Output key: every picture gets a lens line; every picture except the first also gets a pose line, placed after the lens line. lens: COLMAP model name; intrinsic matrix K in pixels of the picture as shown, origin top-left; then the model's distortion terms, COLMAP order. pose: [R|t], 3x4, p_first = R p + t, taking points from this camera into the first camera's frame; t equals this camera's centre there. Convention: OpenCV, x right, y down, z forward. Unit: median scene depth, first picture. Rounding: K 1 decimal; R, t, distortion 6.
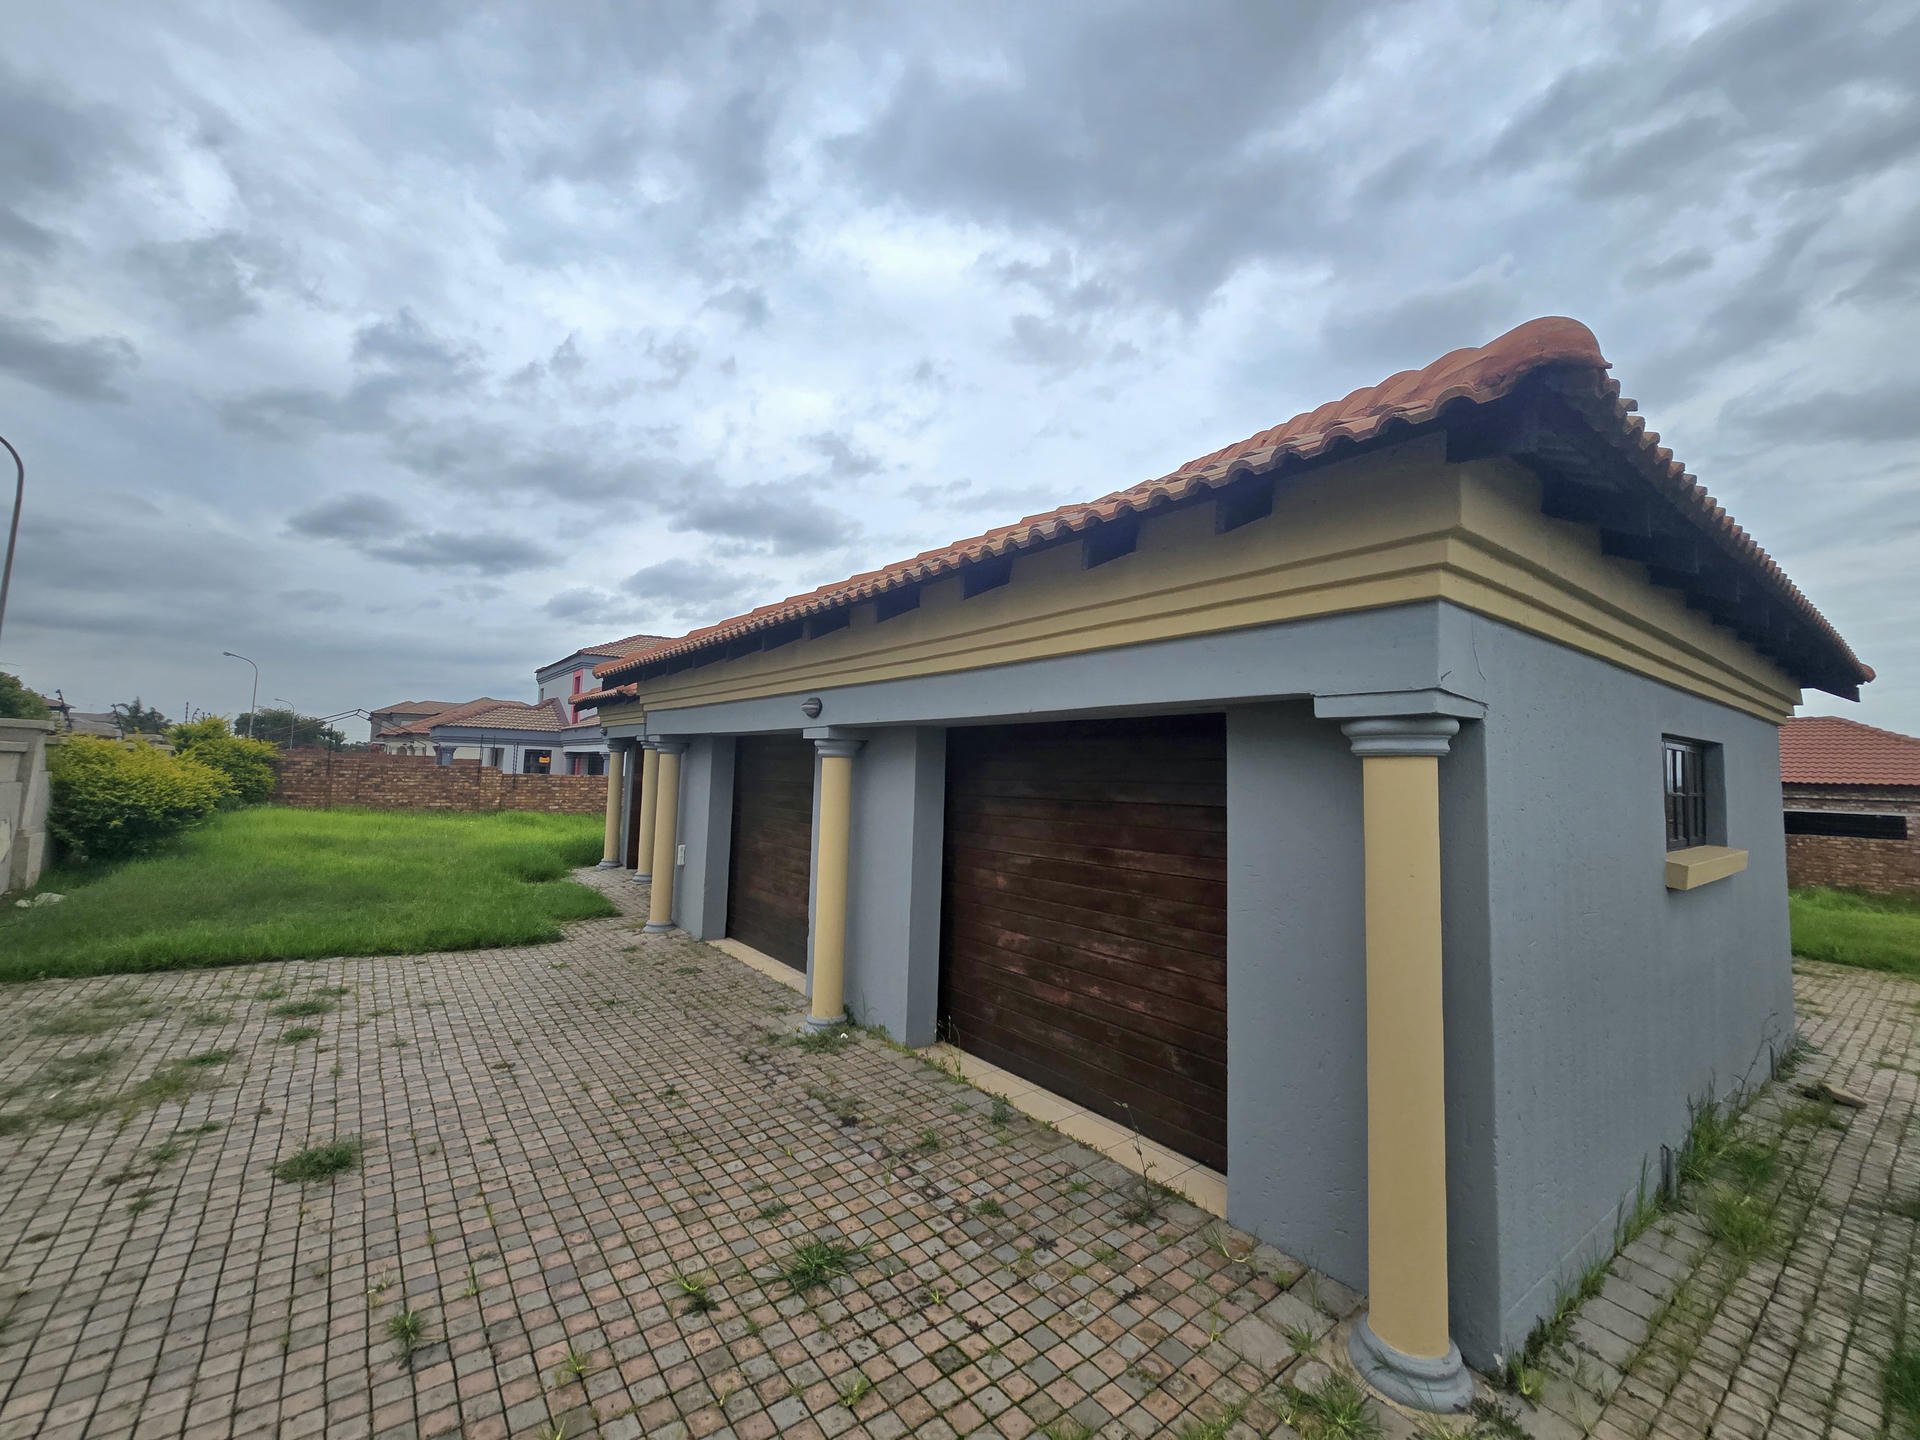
lens RADIAL K [[781.4, 0, 974.2], [0, 781.4, 713.5], [0, 0, 1]] dist [-0.004462, 0.000254]
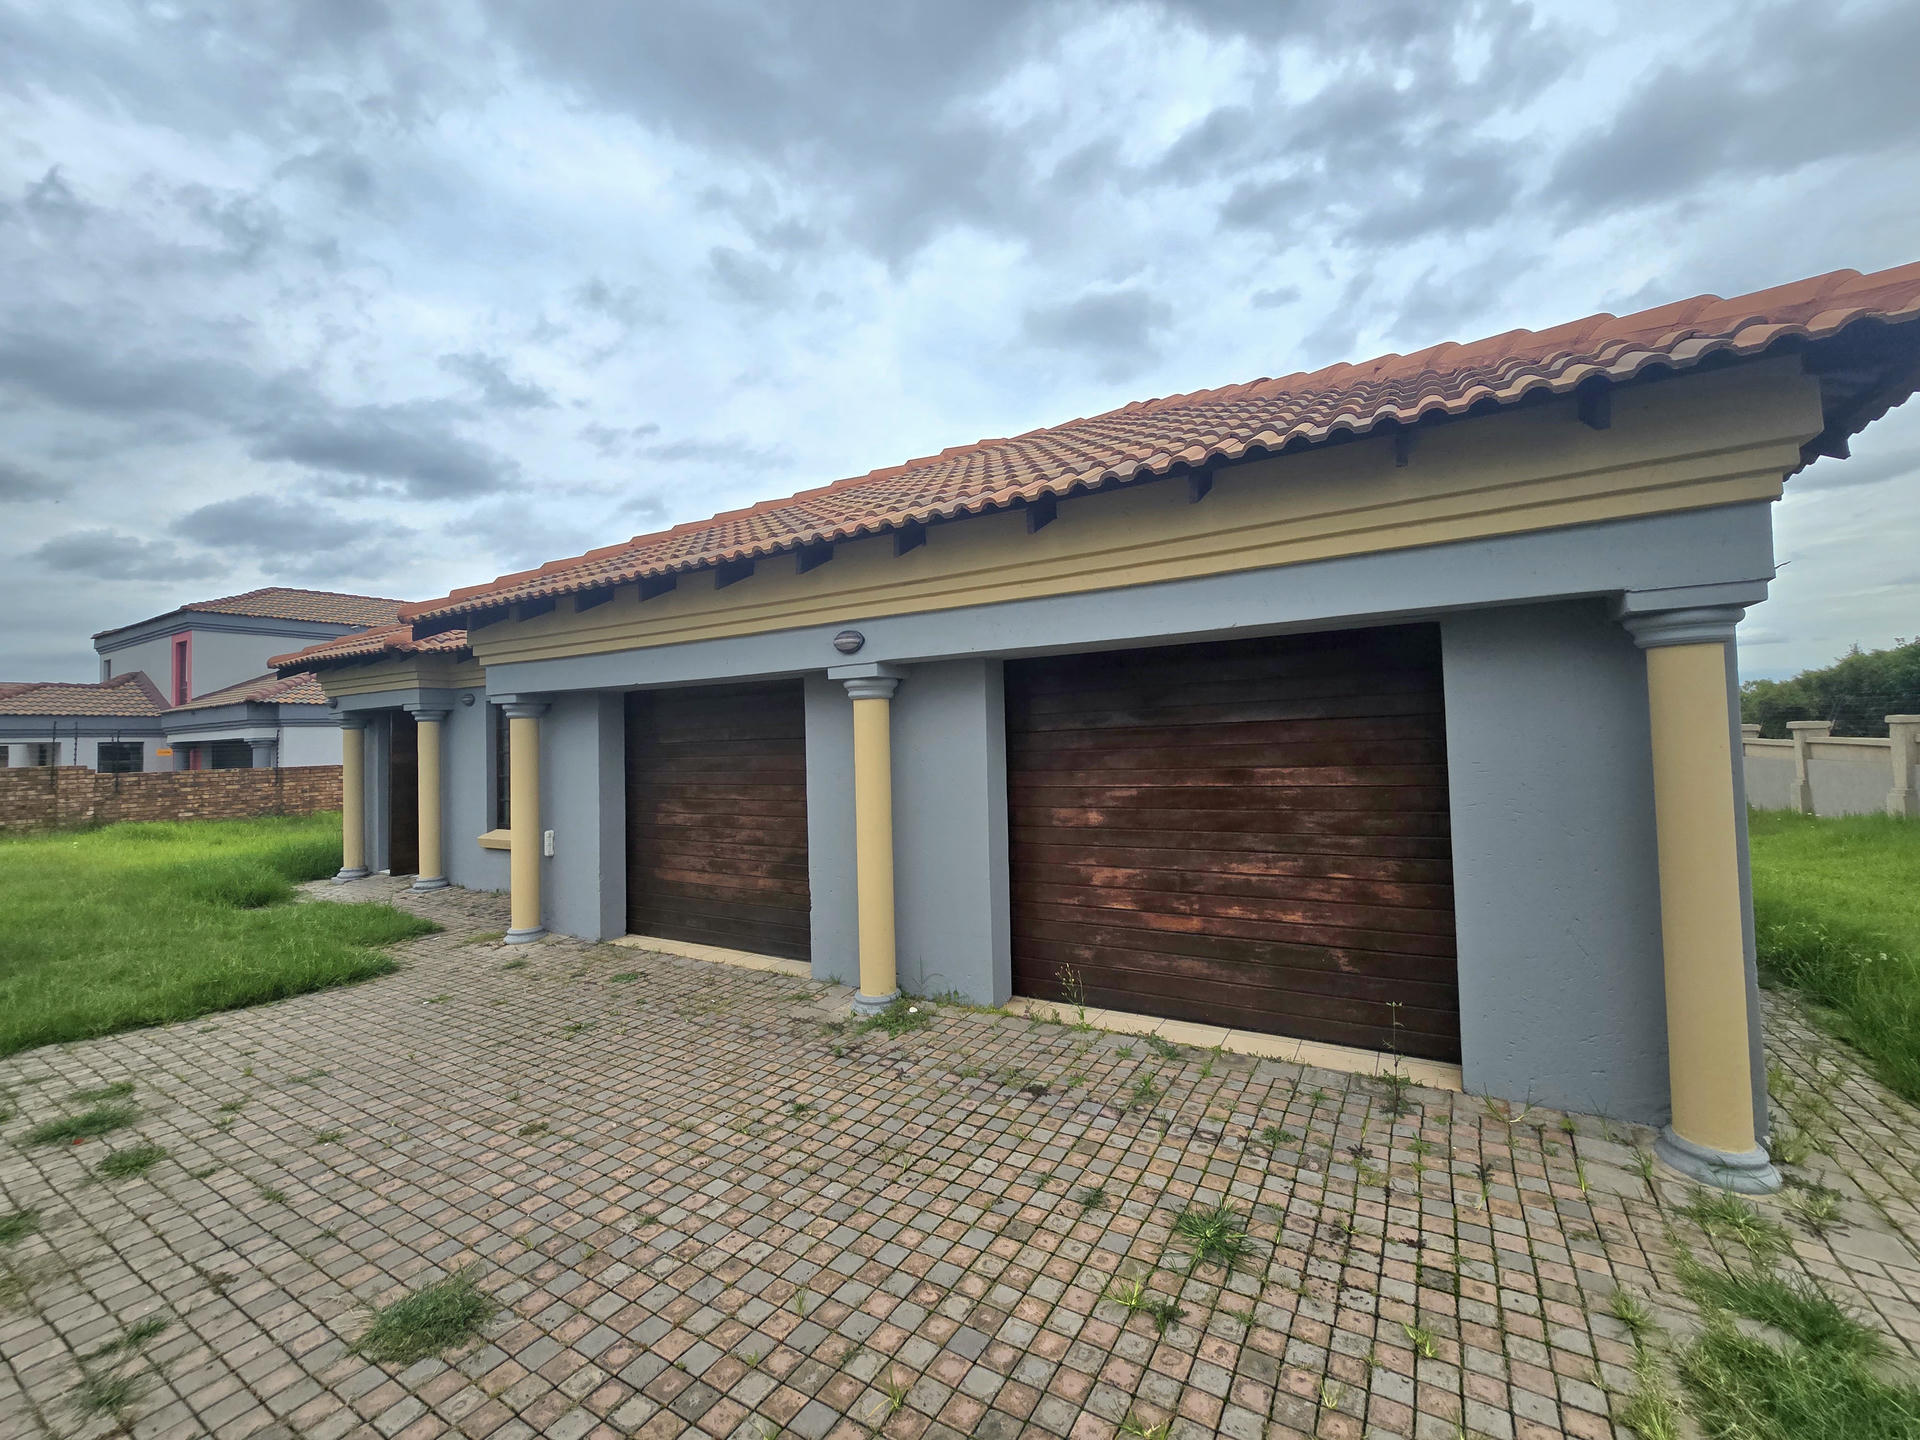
lens RADIAL K [[781.4, 0, 974.2], [0, 781.4, 713.5], [0, 0, 1]] dist [-0.004462, 0.000254]
pose [[0.932054, -0.048777, 0.359020, -0.464802], [0.031284, 0.998030, 0.054378, 0.033930], [-0.360965, -0.039452, 0.931744, 0.181648]]
